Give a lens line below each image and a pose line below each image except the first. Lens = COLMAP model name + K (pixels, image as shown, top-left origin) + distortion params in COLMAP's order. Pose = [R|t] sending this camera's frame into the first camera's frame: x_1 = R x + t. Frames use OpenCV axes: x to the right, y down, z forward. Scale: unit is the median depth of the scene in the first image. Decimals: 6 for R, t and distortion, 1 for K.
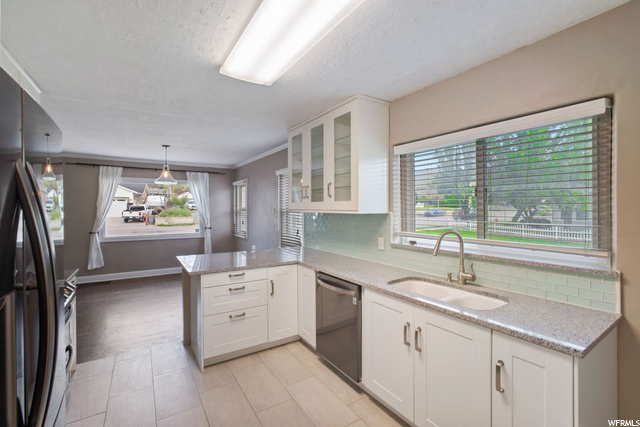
lens RADIAL K [[282.3, 0, 318.3], [0, 282.3, 207.3], [0, 0, 1]] dist [-0.031079, 0.005105]
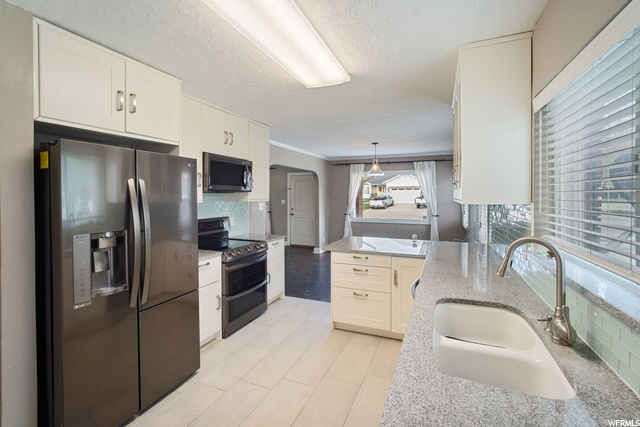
lens RADIAL K [[282.3, 0, 321.1], [0, 282.3, 200.1], [0, 0, 1]] dist [-0.031079, 0.005105]
pose [[0.561677, 0.010691, -0.827288, 0.254118], [0.005847, 0.999840, 0.016890, -0.001499], [0.827336, -0.014324, 0.561525, 0.123206]]
